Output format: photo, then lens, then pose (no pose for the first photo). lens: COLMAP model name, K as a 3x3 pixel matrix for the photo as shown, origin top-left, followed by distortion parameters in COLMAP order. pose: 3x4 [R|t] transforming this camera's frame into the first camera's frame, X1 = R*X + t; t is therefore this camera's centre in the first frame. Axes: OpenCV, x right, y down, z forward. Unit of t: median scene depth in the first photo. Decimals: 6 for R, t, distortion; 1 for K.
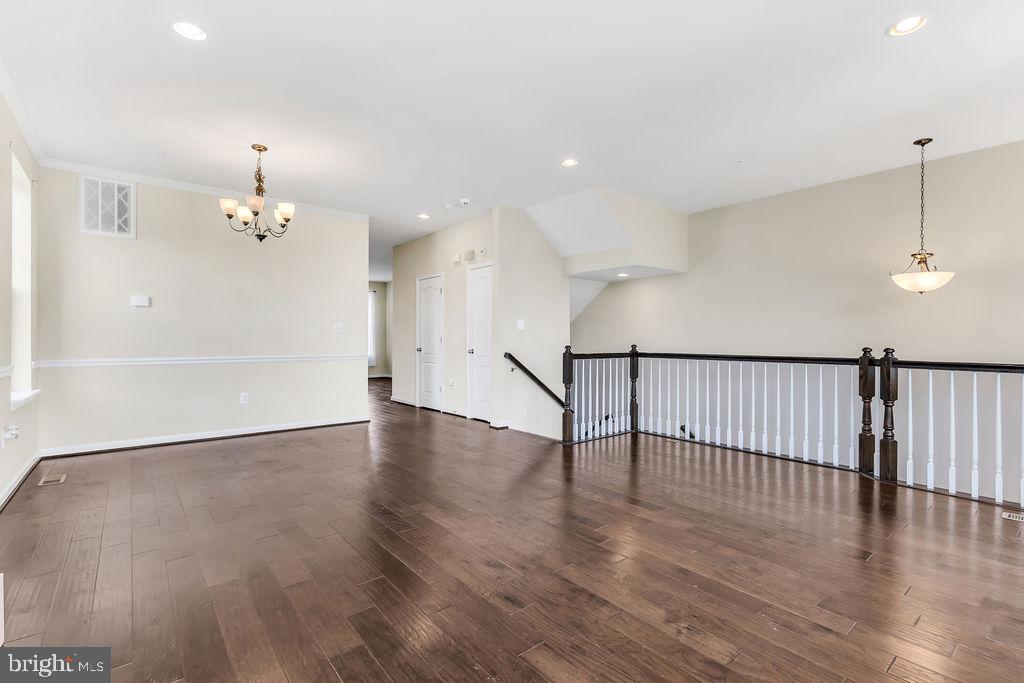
lens RADIAL K [[467.8, 0, 509.1], [0, 467.8, 342.1], [0, 0, 1]] dist [0.004886, -0.002664]
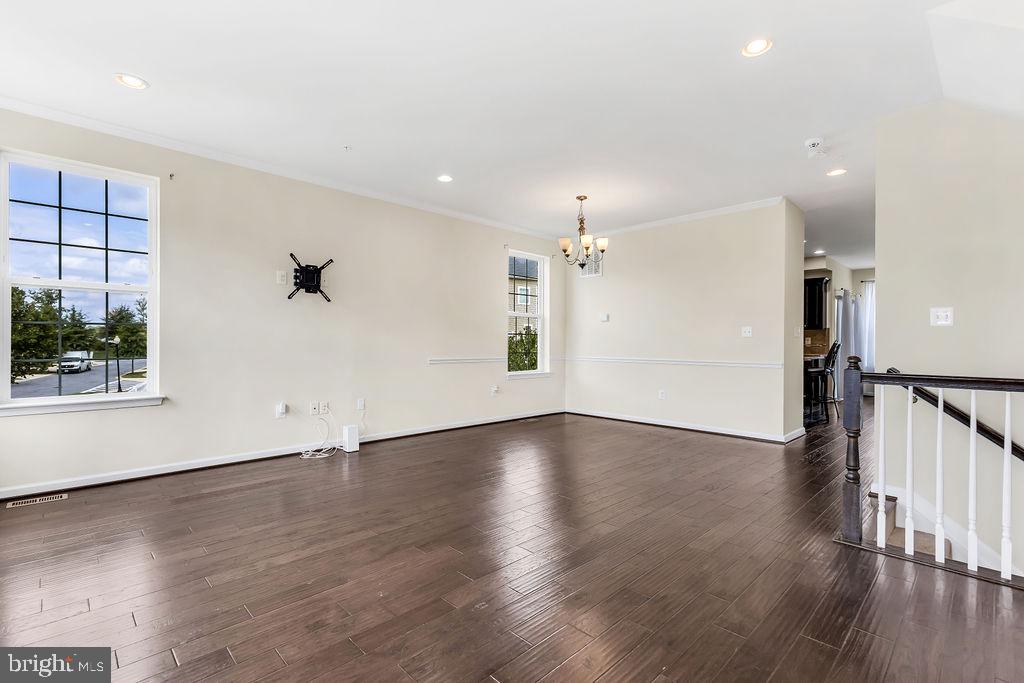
lens RADIAL K [[467.8, 0, 508.6], [0, 467.8, 345.4], [0, 0, 1]] dist [0.004886, -0.002664]
pose [[0.083948, 0.001201, -0.996469, 0.725223], [-0.008722, 0.999962, 0.000470, -0.001231], [0.996432, 0.008652, 0.083955, 0.669204]]
